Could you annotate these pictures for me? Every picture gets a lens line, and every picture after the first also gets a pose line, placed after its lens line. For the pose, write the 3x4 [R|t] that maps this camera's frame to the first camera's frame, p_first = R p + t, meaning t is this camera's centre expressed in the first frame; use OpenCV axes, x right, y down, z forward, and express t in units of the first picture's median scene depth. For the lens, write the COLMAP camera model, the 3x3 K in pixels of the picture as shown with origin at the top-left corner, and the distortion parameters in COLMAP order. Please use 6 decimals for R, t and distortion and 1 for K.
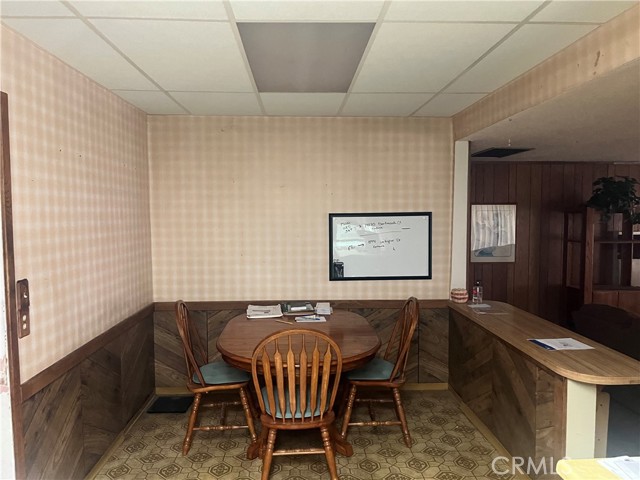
lens RADIAL K [[476.9, 0, 319.3], [0, 476.9, 244.3], [0, 0, 1]] dist [0.051897, -0.083389]
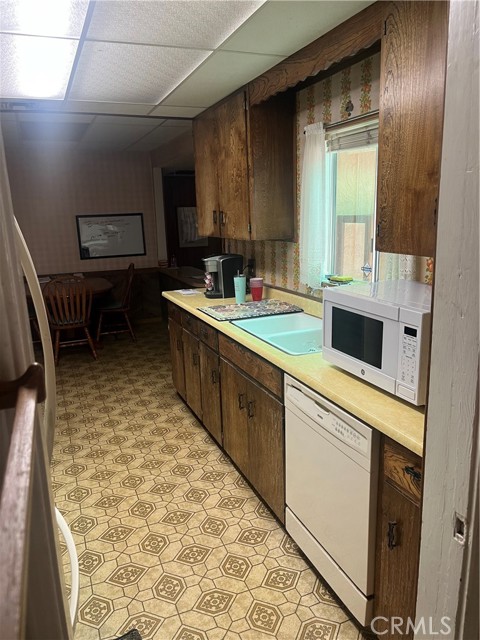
lens RADIAL K [[476.9, 0, 243.3], [0, 476.9, 325.6], [0, 0, 1]] dist [0.051897, -0.083389]
pose [[0.937141, -0.105189, 0.332718, -0.026840], [0.048684, 0.983571, 0.173832, 0.045838], [-0.345538, -0.146707, 0.926866, -0.737045]]
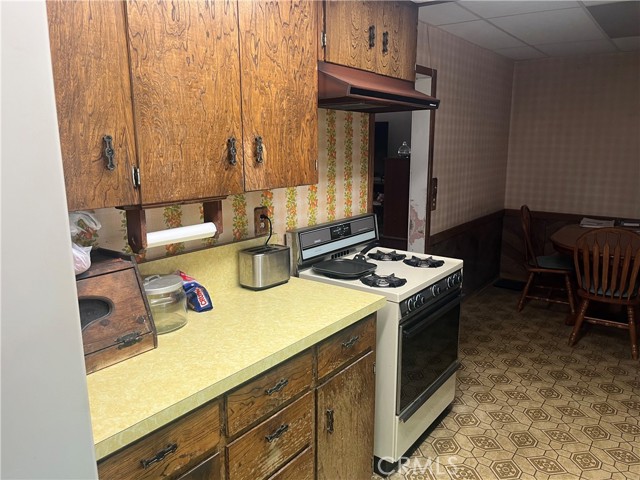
lens RADIAL K [[476.9, 0, 324.6], [0, 476.9, 236.5], [0, 0, 1]] dist [0.051897, -0.083389]
pose [[0.773923, 0.126456, -0.620526, 0.108841], [-0.043101, 0.988106, 0.147608, 0.024733], [0.631812, -0.087492, 0.770168, -0.364154]]
